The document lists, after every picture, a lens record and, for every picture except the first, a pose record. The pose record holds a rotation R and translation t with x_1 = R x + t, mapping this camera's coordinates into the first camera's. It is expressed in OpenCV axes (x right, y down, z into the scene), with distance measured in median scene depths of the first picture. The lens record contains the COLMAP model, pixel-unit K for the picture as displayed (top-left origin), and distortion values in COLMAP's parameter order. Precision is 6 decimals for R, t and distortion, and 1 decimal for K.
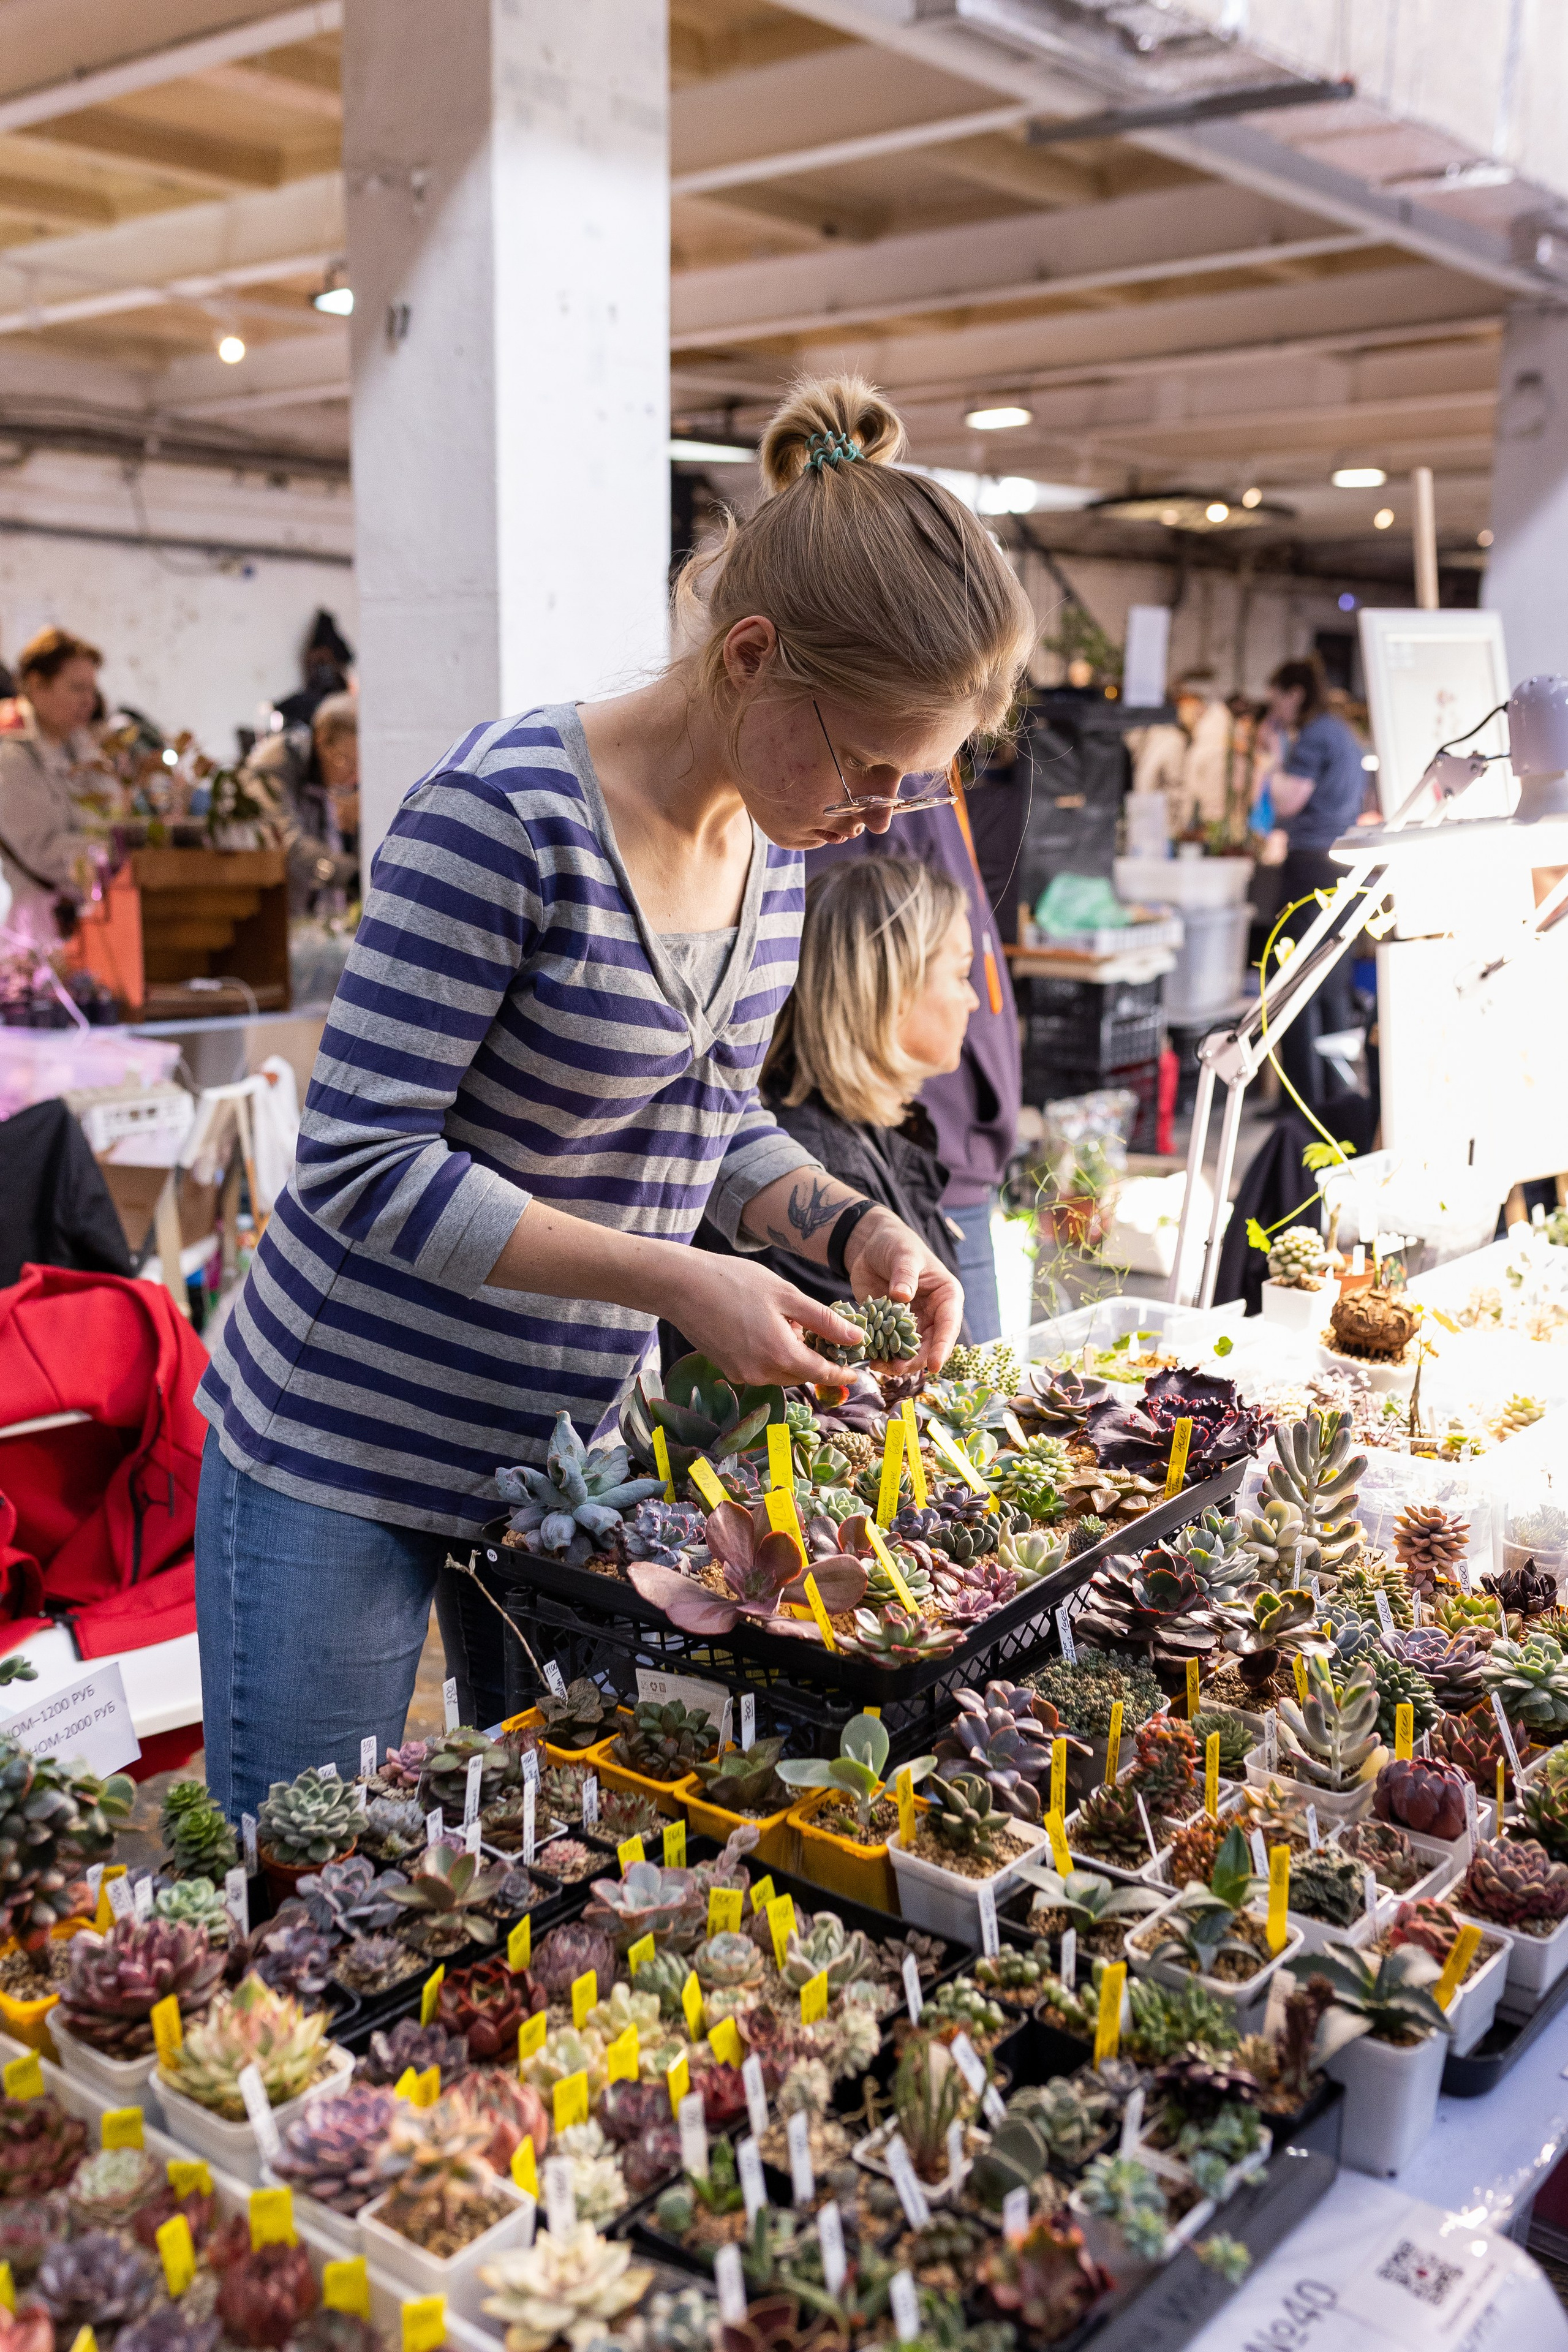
lens RADIAL K [[2245.7, 0, 784.0], [0, 2245.7, 1176.0], [0, 0, 1]] dist [0.001828, 0.021102]
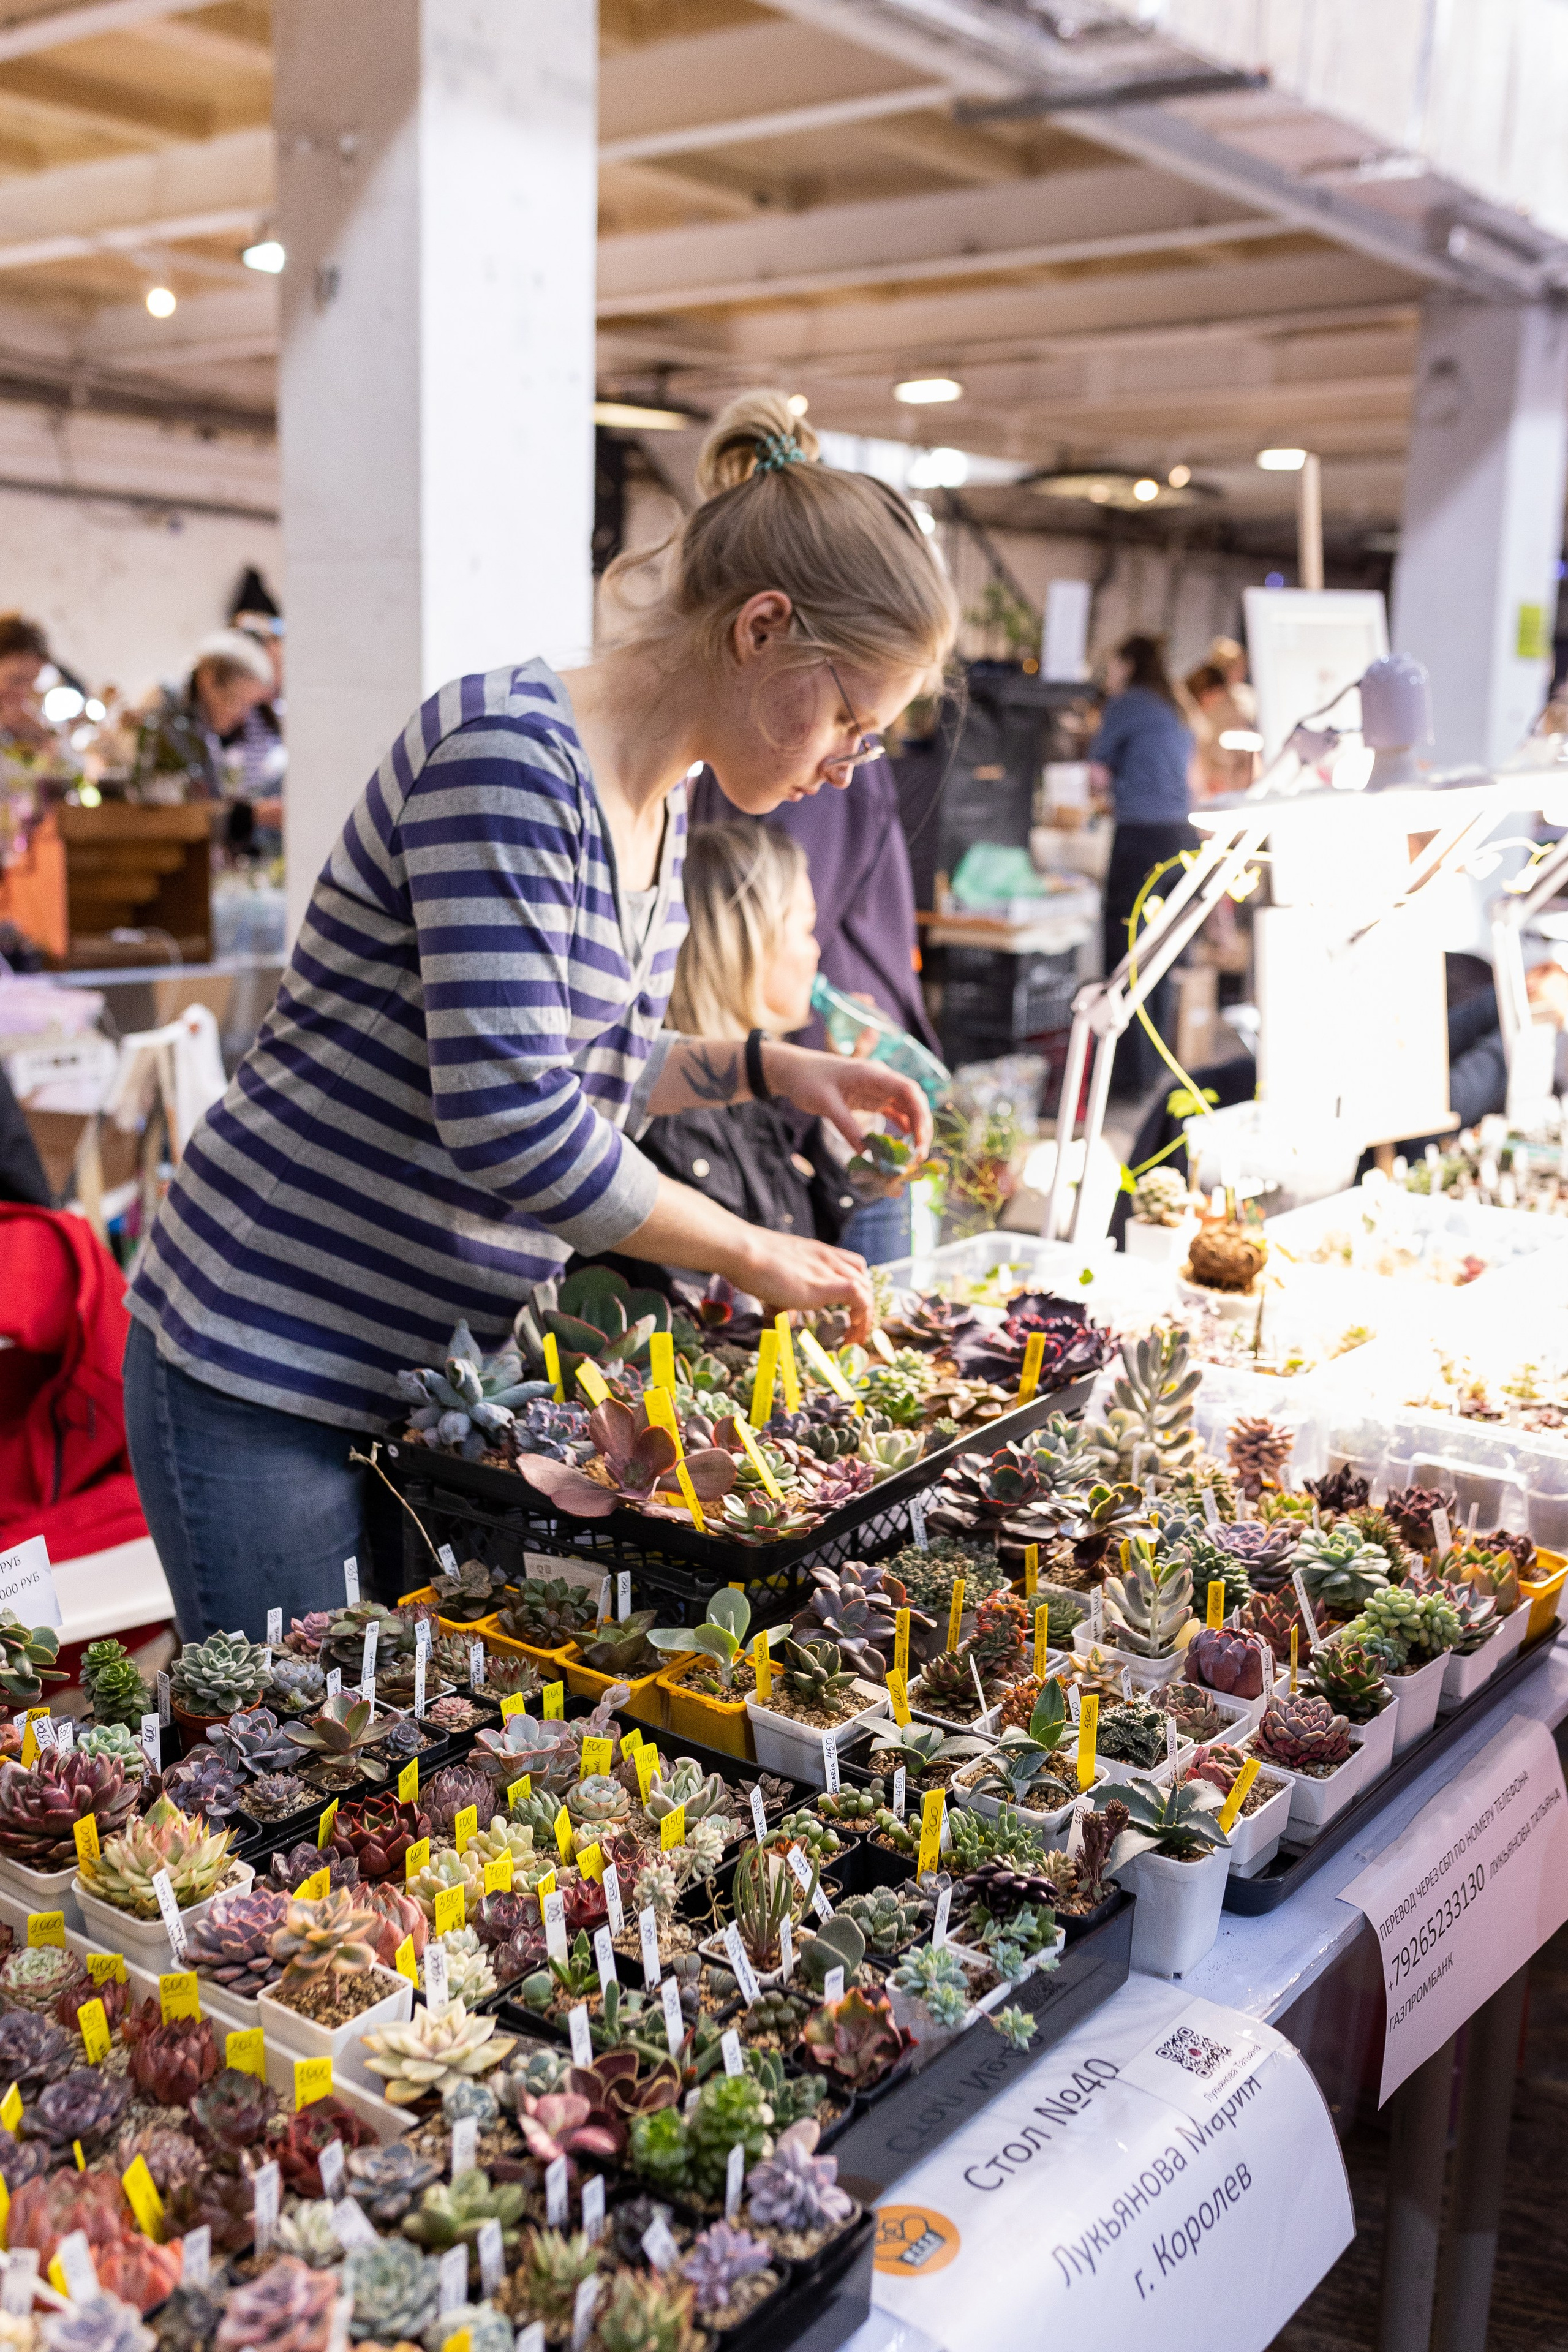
lens RADIAL K [[2245.1, 0, 791.0], [0, 2245.1, 1181.0], [0, 0, 1]] dist [0.007833, -0.001314]
pose [[0.999274, 0.013537, 0.035623, 0.021377], [-0.014089, 0.999784, 0.015285, 0.020533], [-0.035408, -0.015776, 0.999248, -0.085060]]
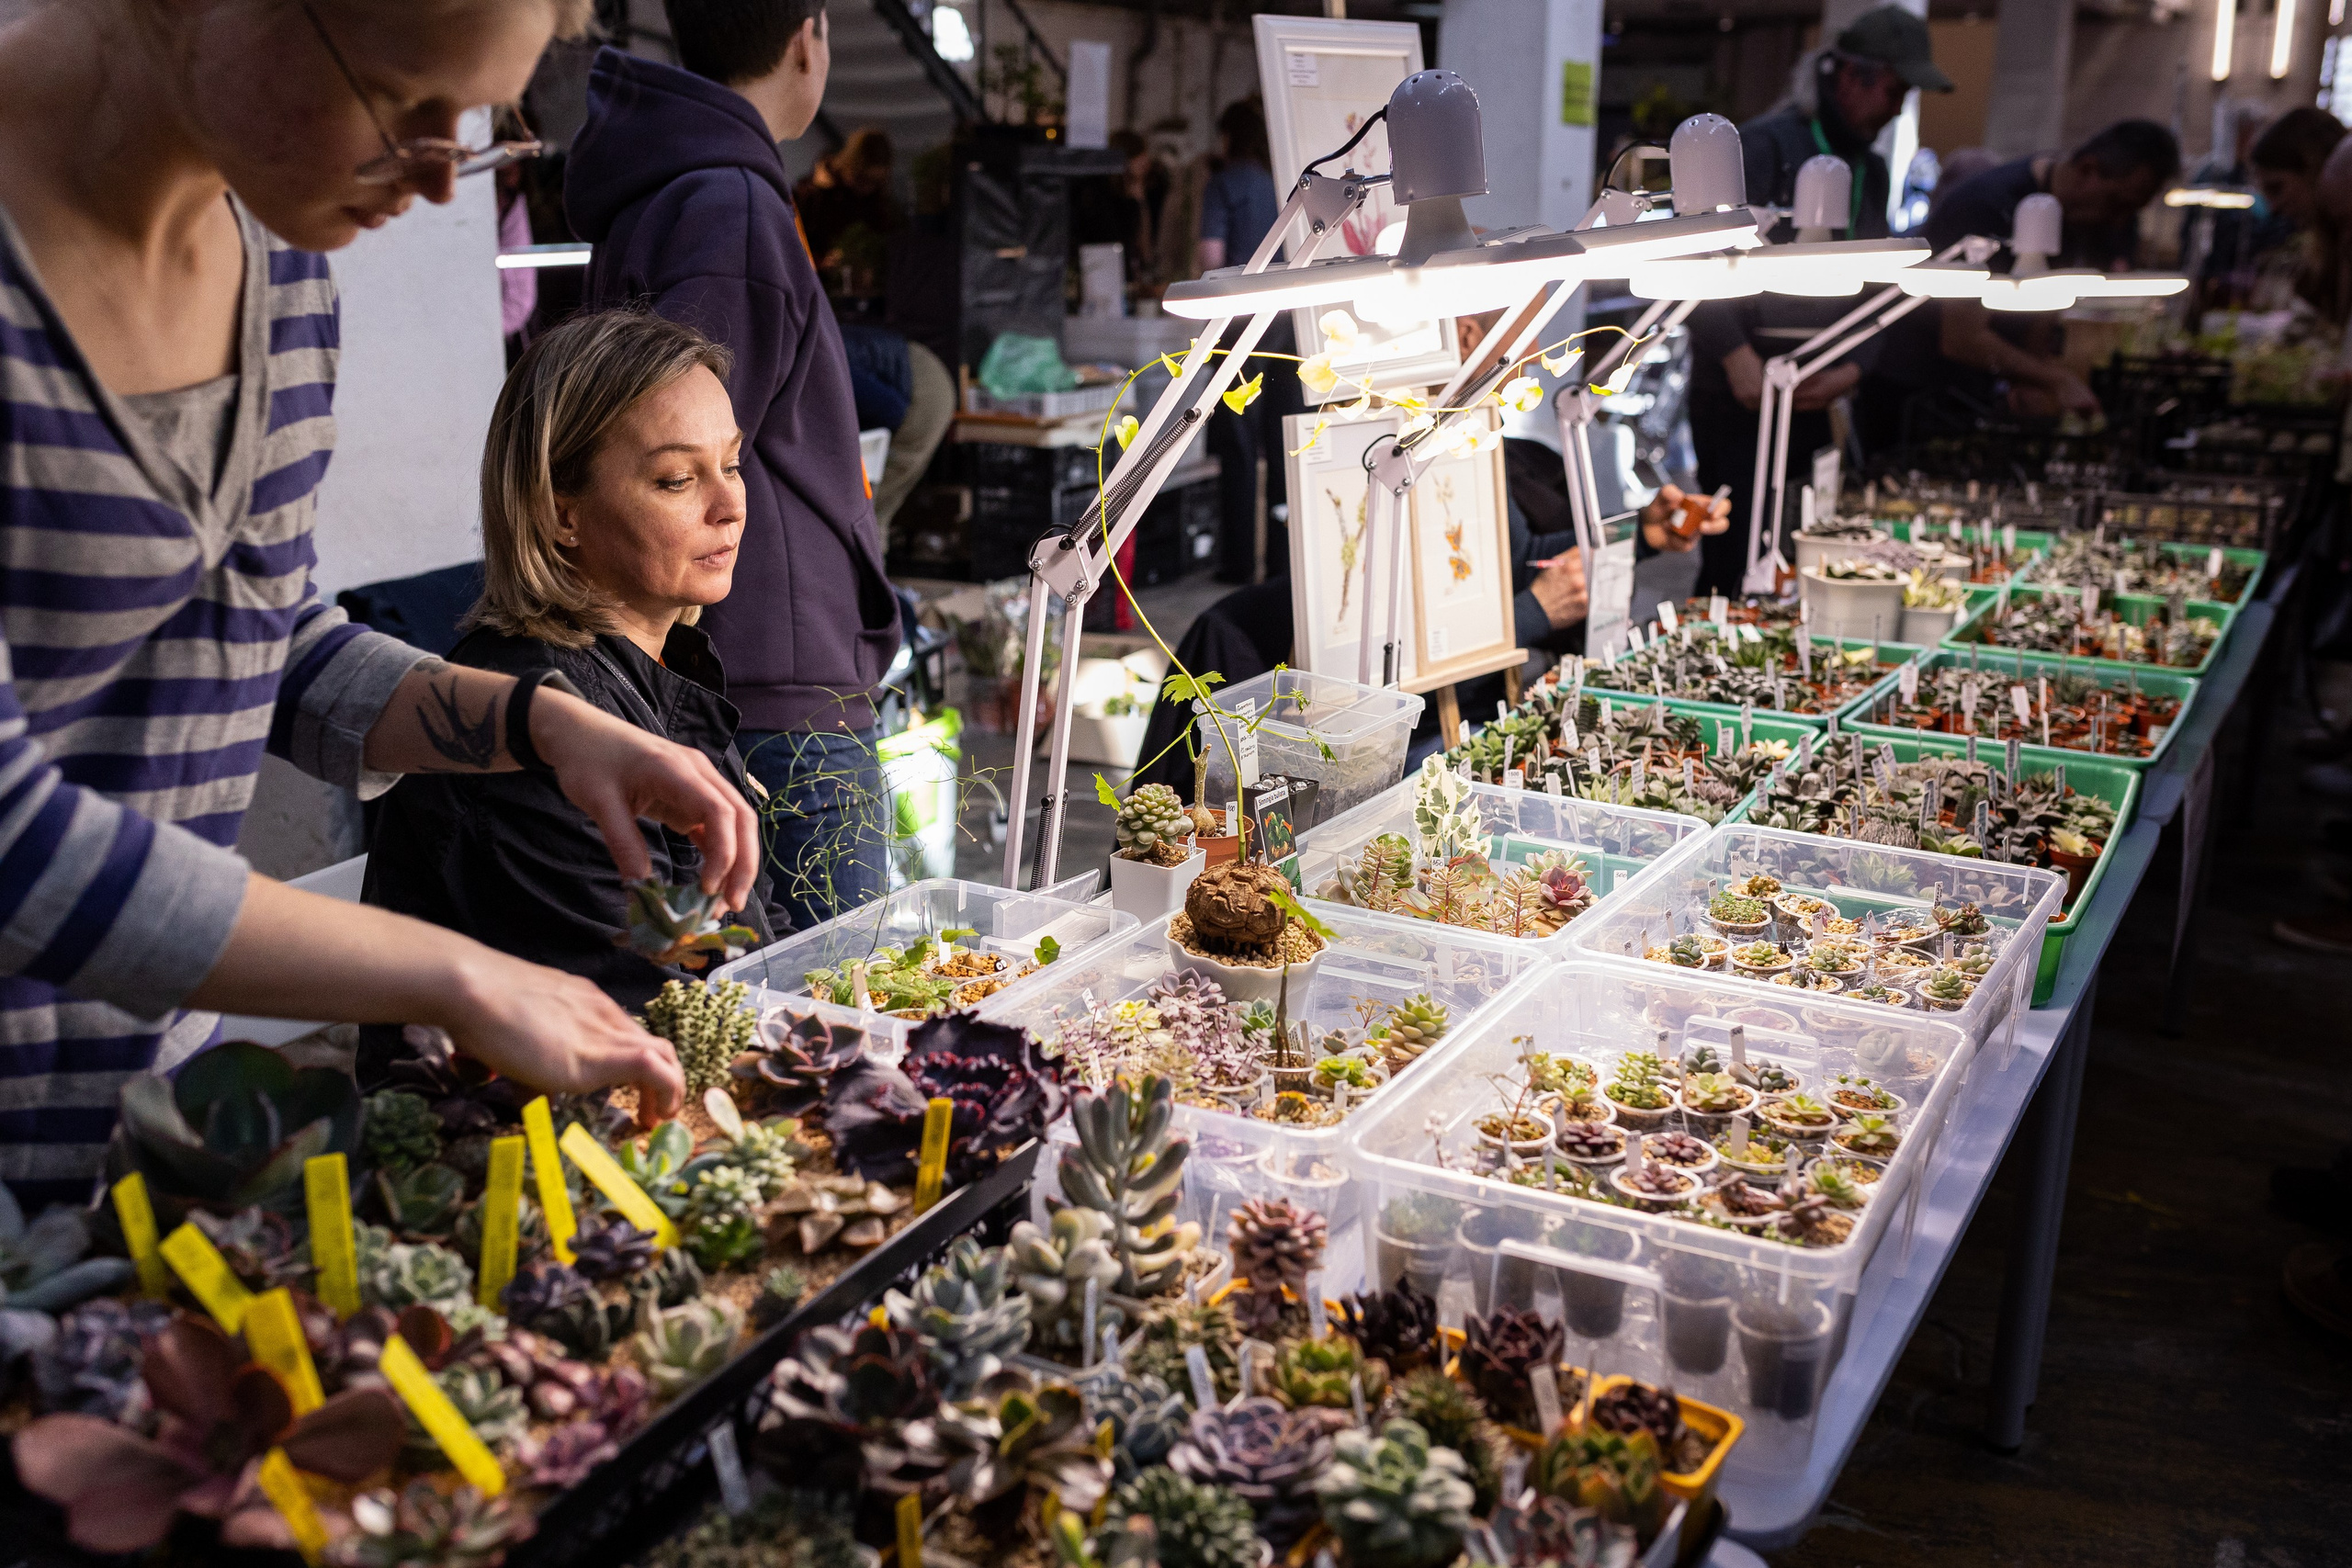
lens RADIAL K [[2244.8, 0, 1176.0], [0, 2244.8, 784.0], [0, 0, 1]] dist [0.007833, -0.001314]
pose [[0.984737, -0.036867, 0.170102, 0.145016], [0.025711, 0.997400, 0.067328, -0.042172], [-0.172142, -0.061927, 0.983124, 0.311721]]
